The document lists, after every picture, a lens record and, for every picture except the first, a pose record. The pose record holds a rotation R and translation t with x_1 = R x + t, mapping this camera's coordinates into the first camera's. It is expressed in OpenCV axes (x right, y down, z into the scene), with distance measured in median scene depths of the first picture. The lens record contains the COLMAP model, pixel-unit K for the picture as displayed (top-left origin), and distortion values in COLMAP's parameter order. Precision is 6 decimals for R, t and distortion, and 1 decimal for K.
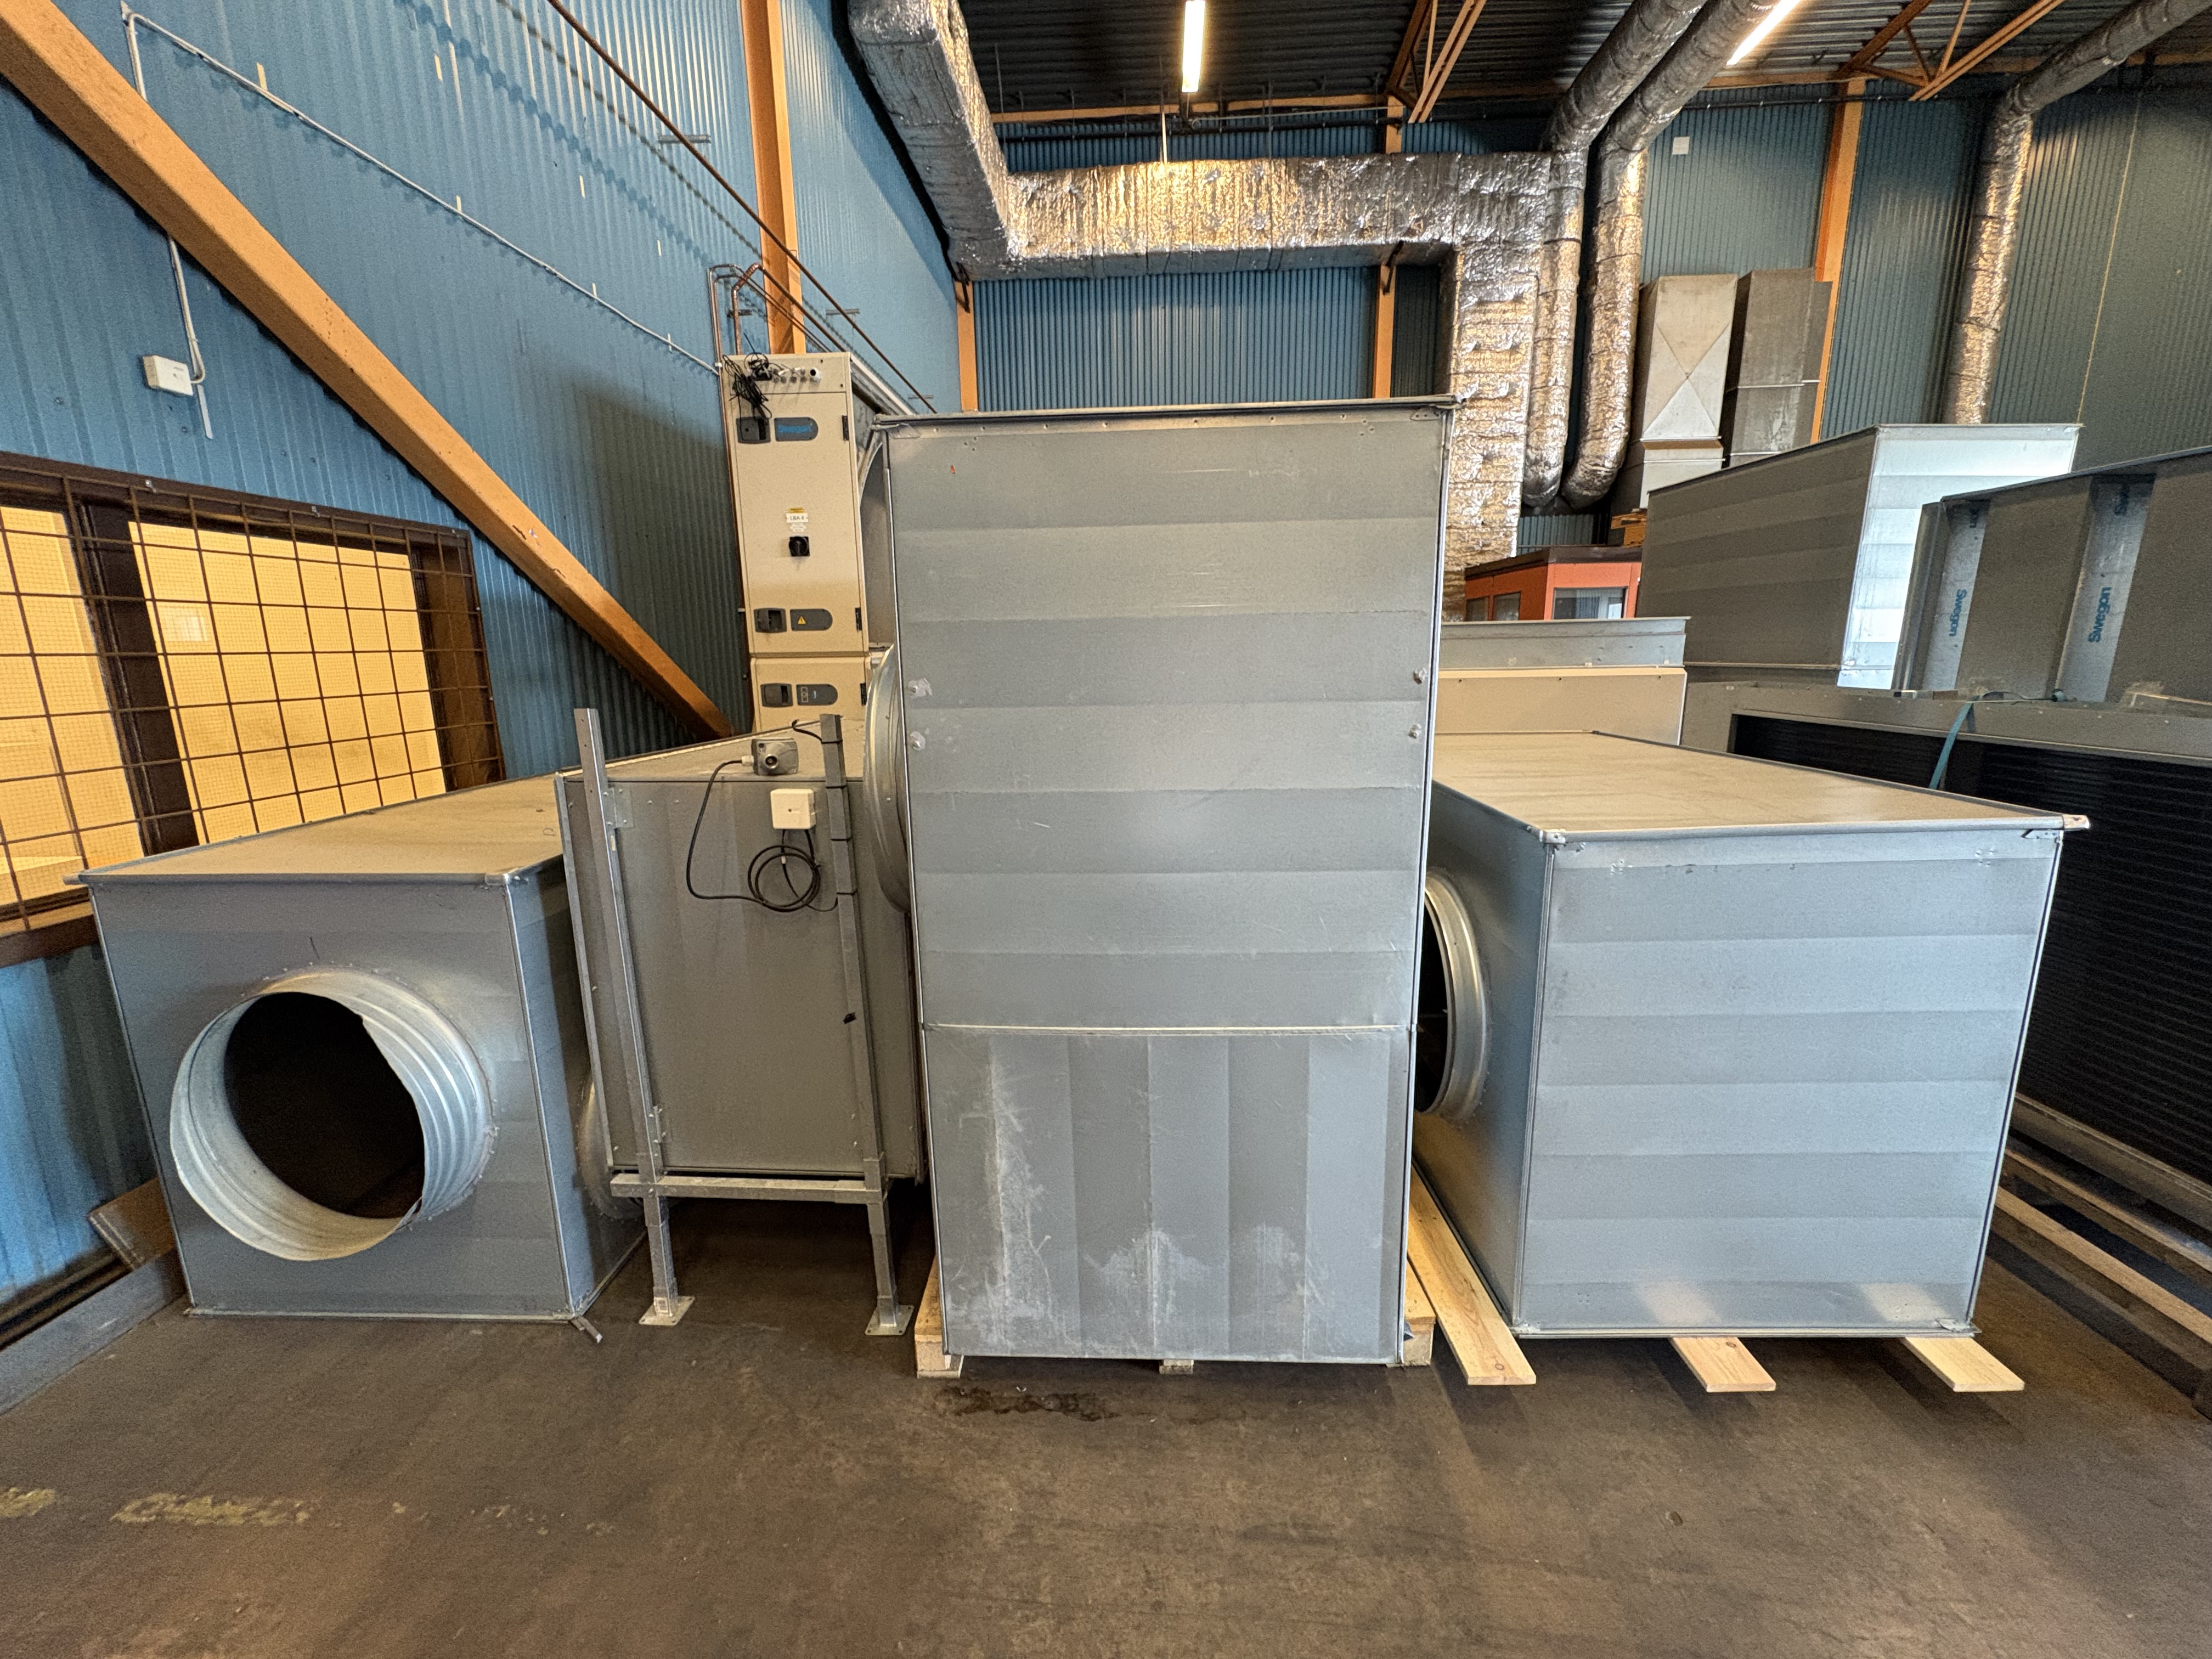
lens RADIAL K [[880.2, 0, 1094.0], [0, 880.2, 827.7], [0, 0, 1]] dist [-0.000455, 0.000299]
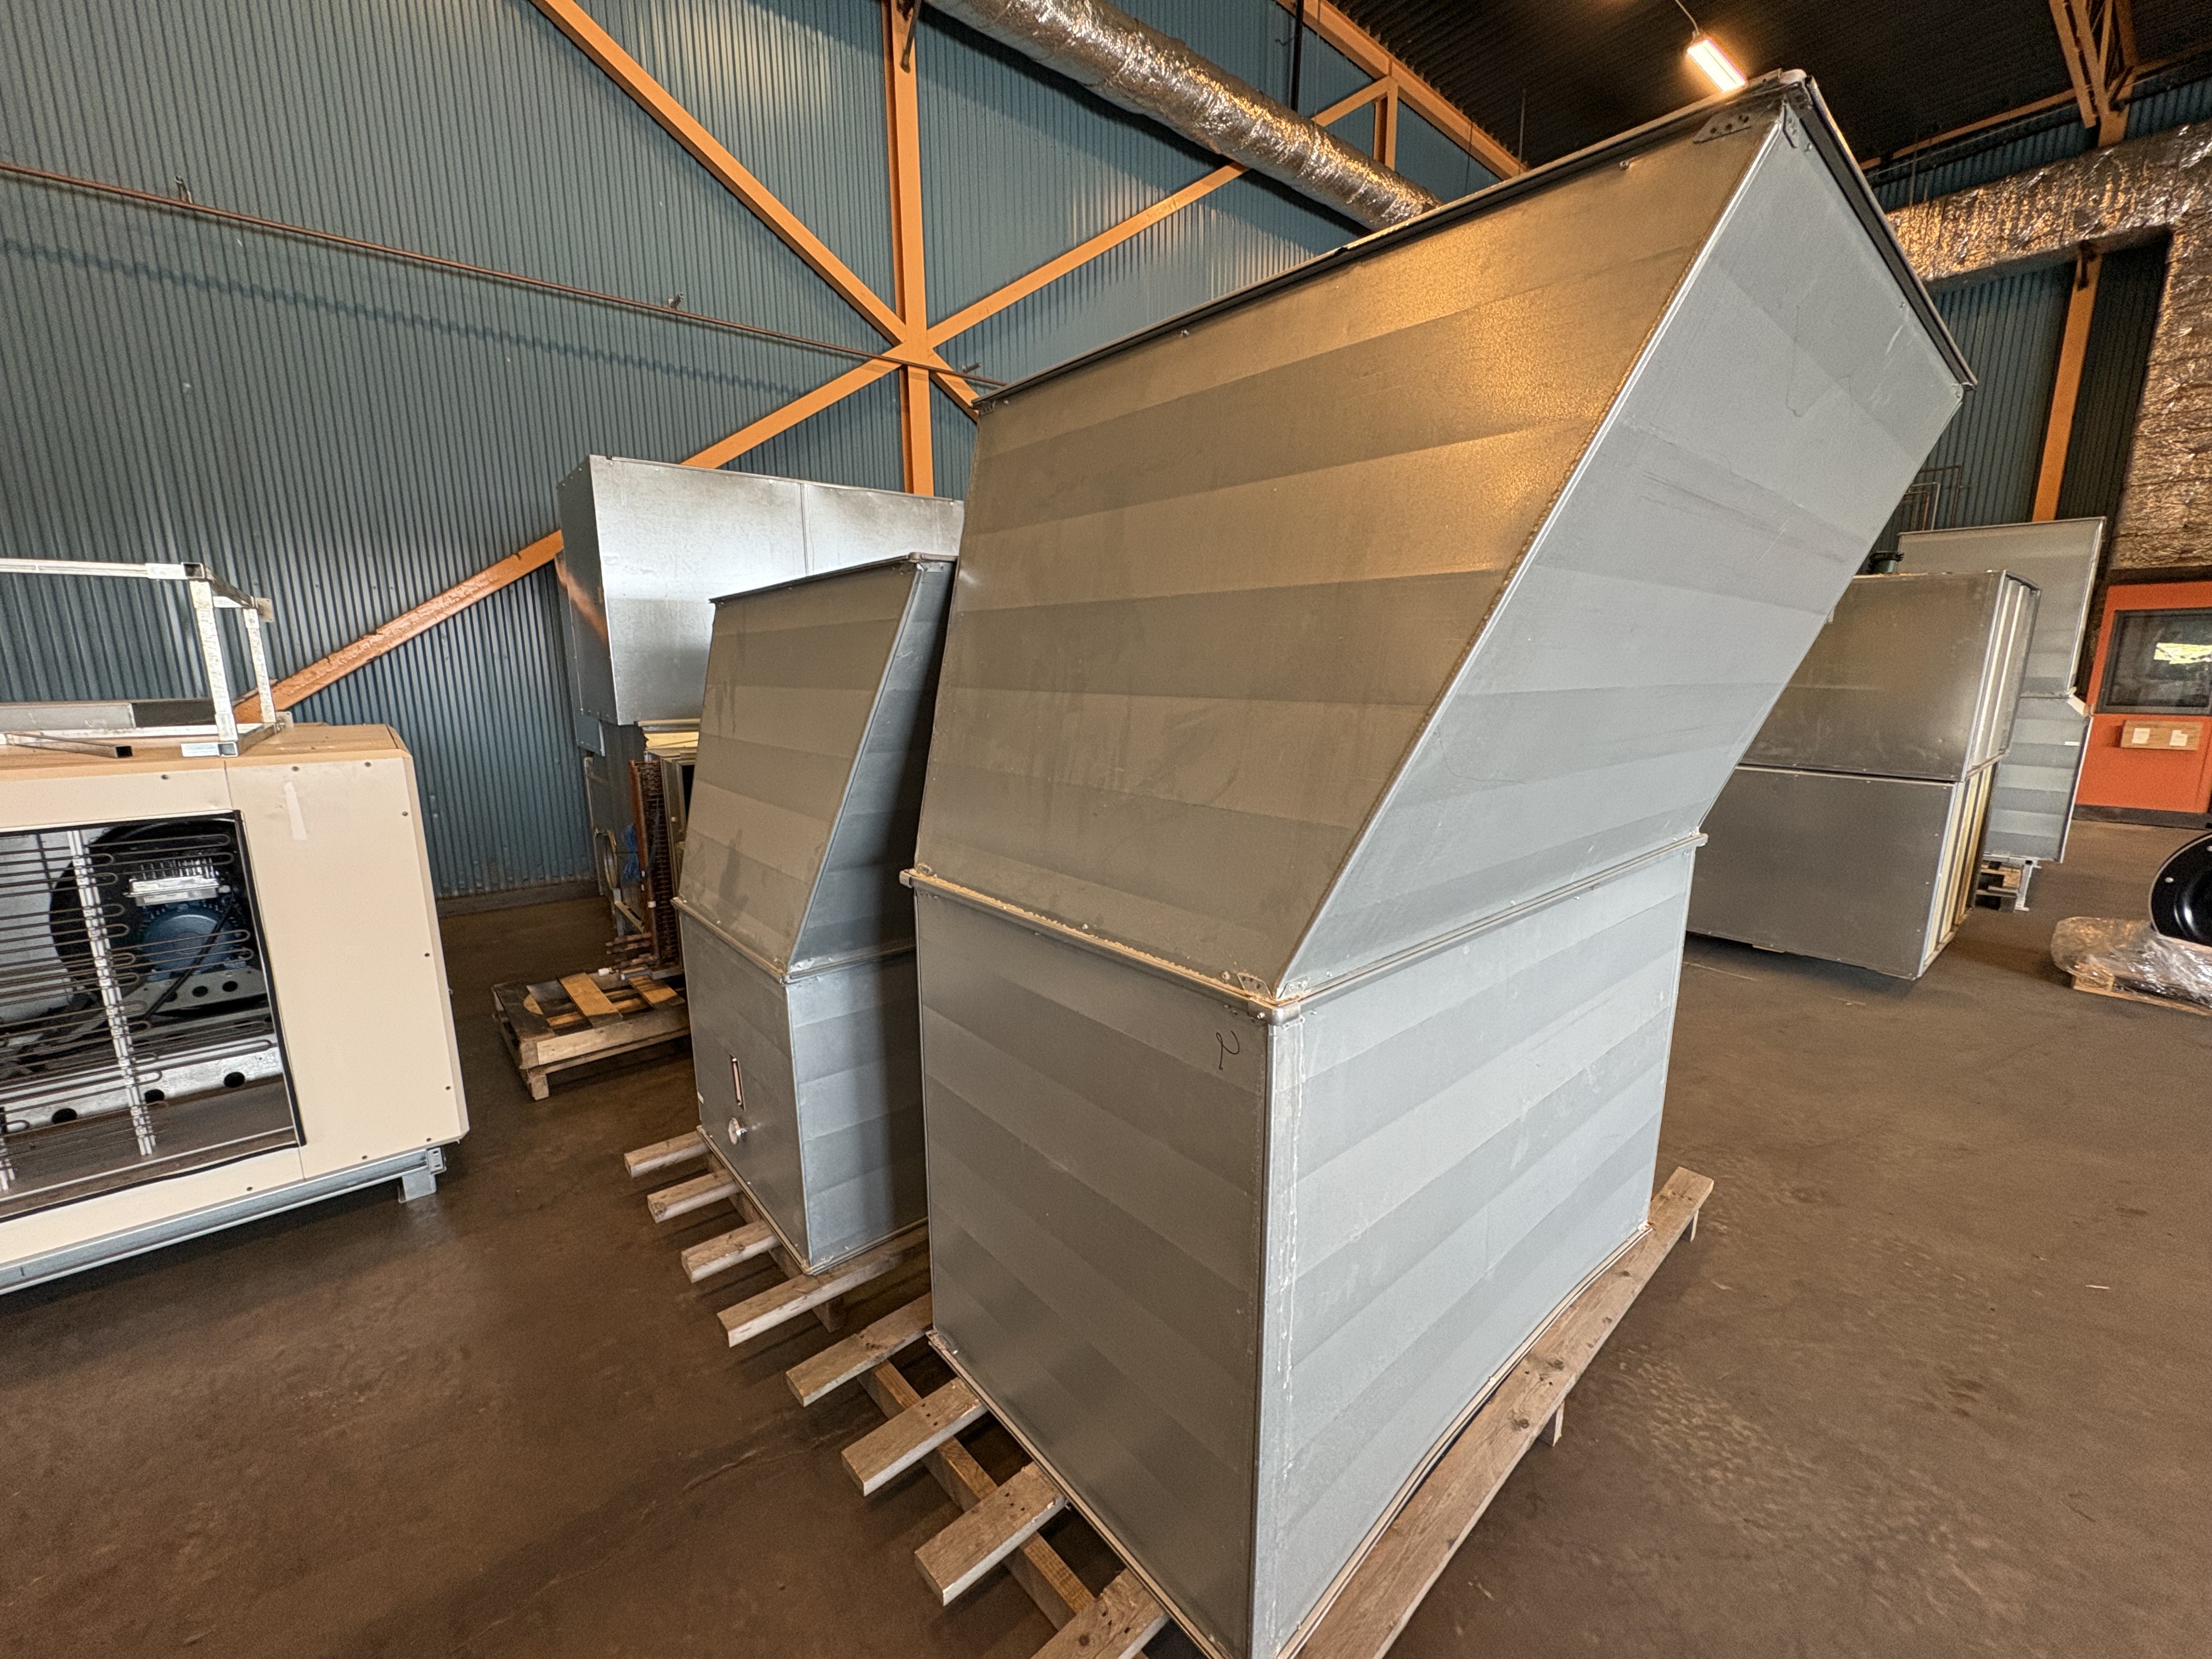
lens RADIAL K [[880.2, 0, 1108.6], [0, 880.2, 827.2], [0, 0, 1]] dist [-0.000455, 0.000299]
pose [[0.671143, 0.142040, -0.727593, 0.425938], [-0.147573, 0.987428, 0.056642, 0.060149], [0.726491, 0.069358, 0.683666, -0.372127]]
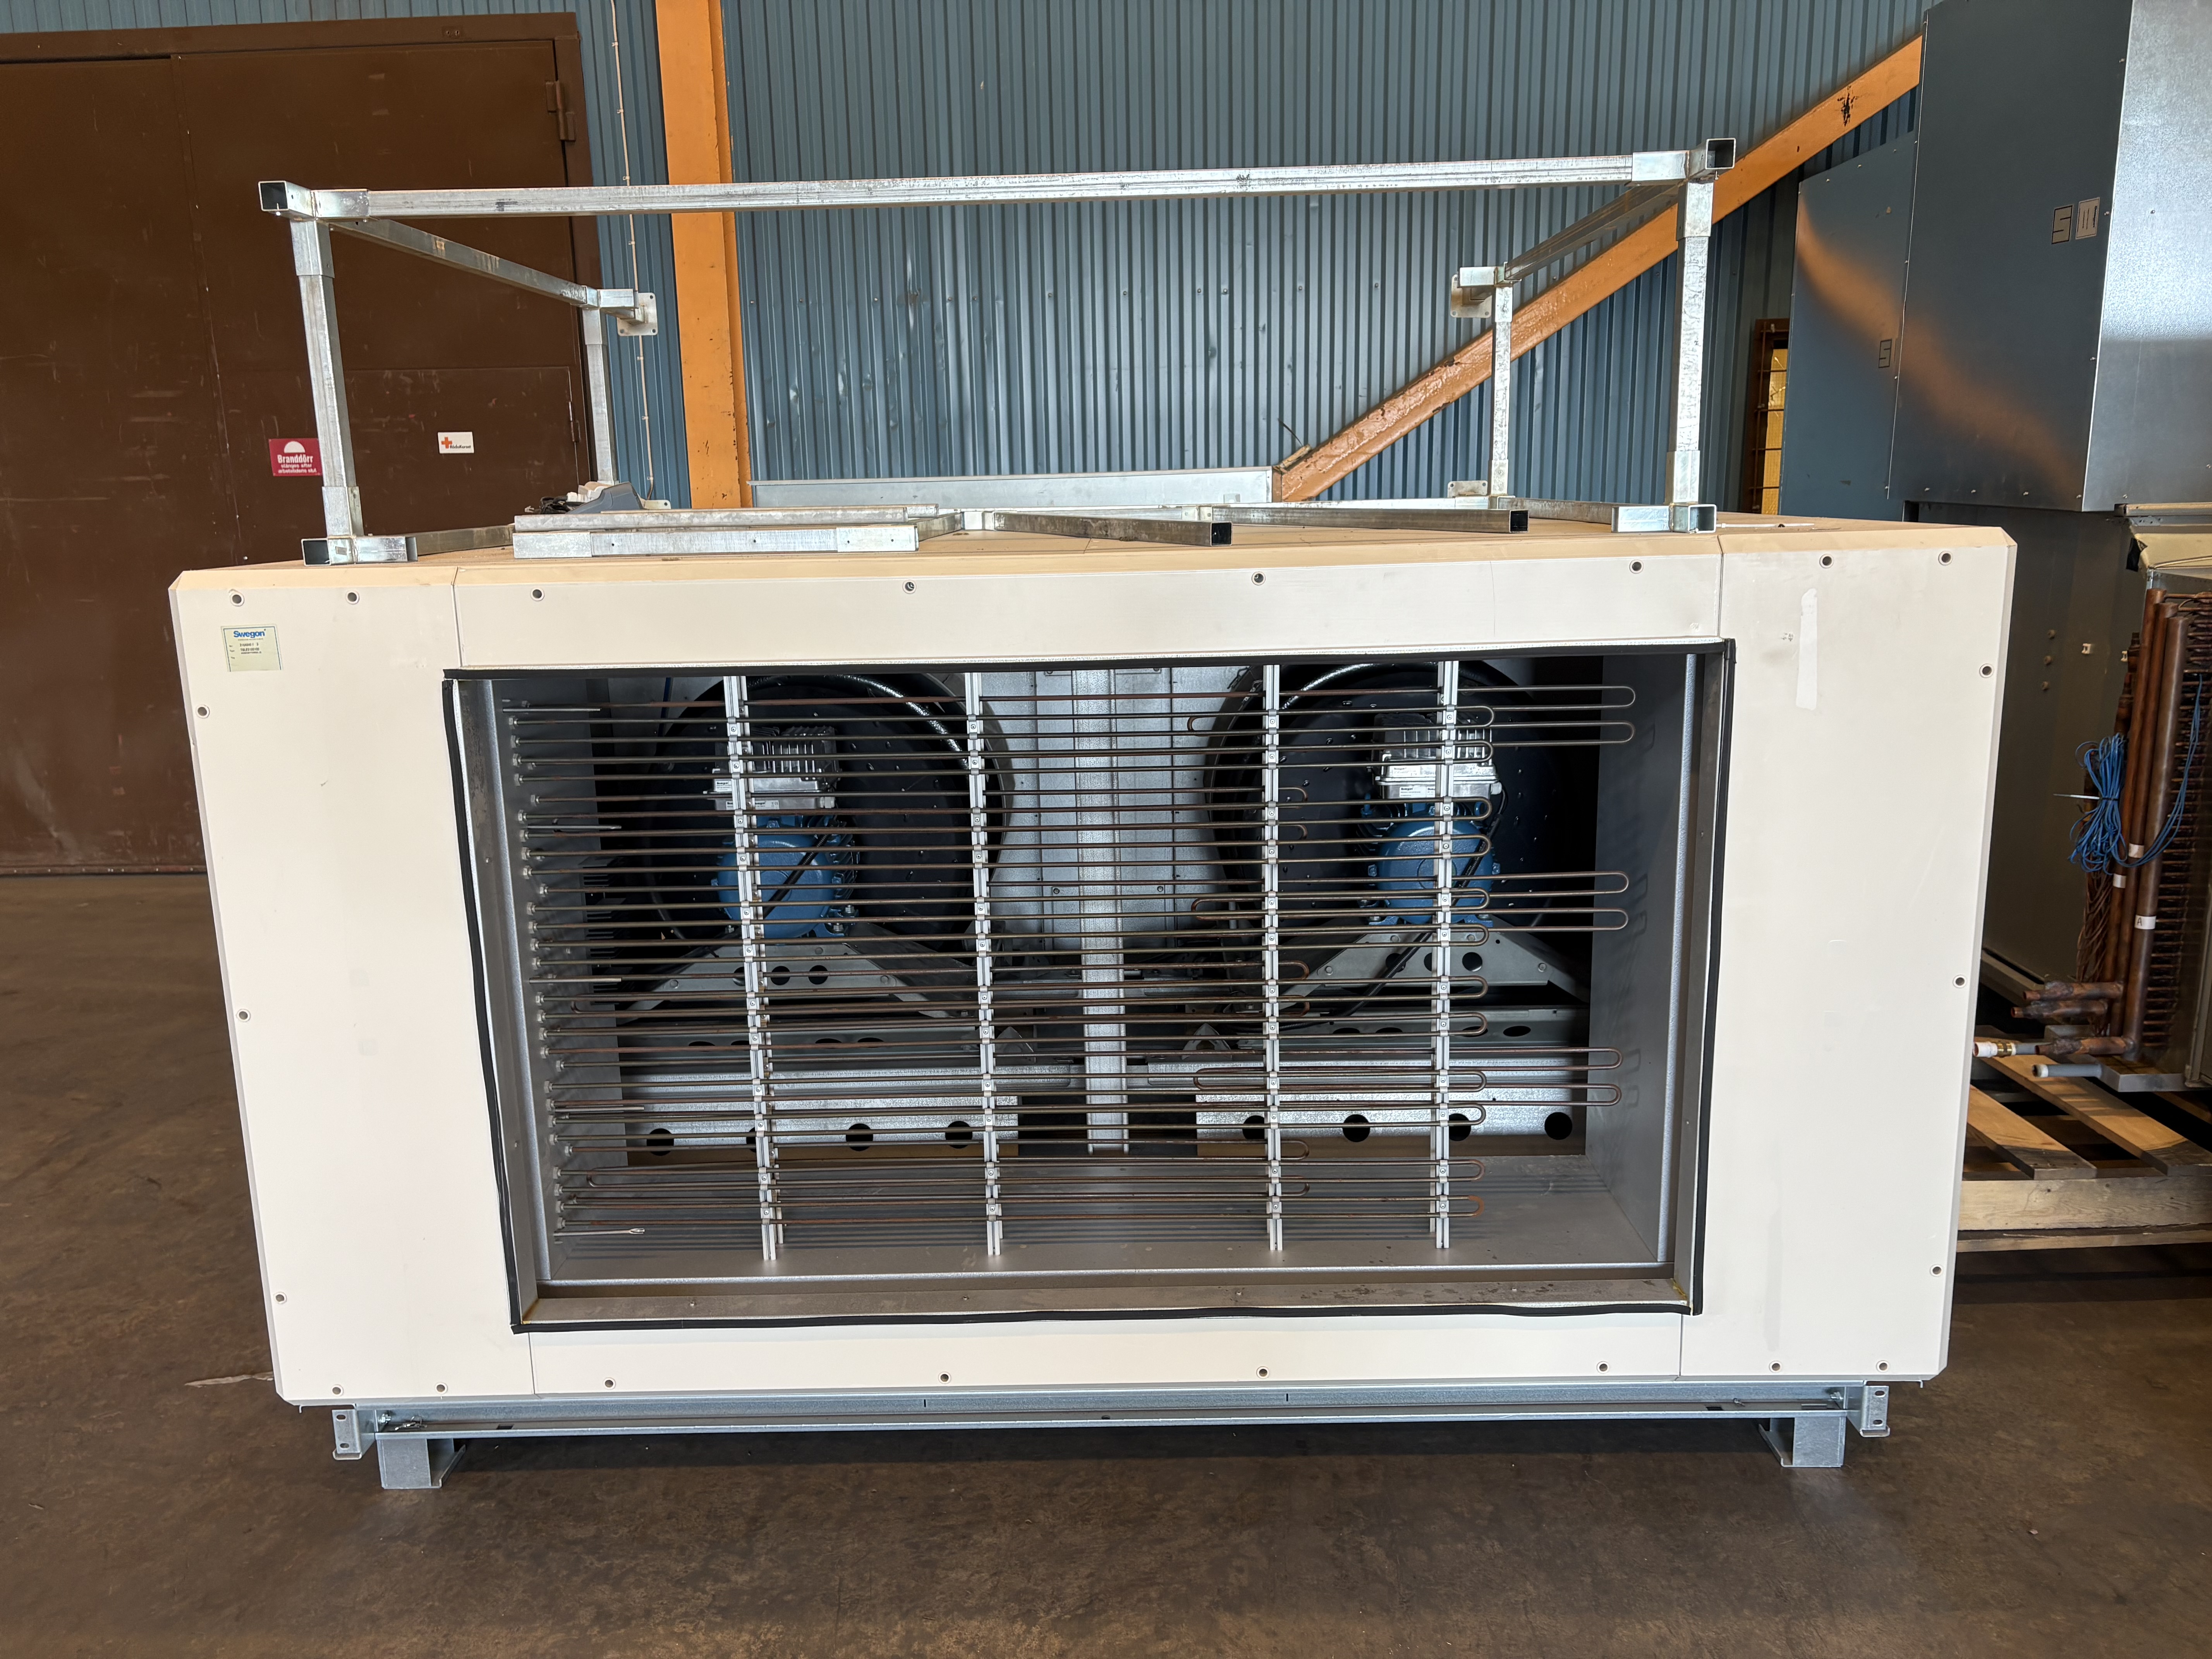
lens RADIAL K [[1674.6, 0, 1106.0], [0, 1674.6, 820.9], [0, 0, 1]] dist [0.048347, -0.054334]
pose [[0.028737, 0.215216, -0.976144, 0.328883], [-0.176742, 0.962254, 0.206951, 0.092030], [0.983838, 0.166578, 0.065690, -0.464711]]
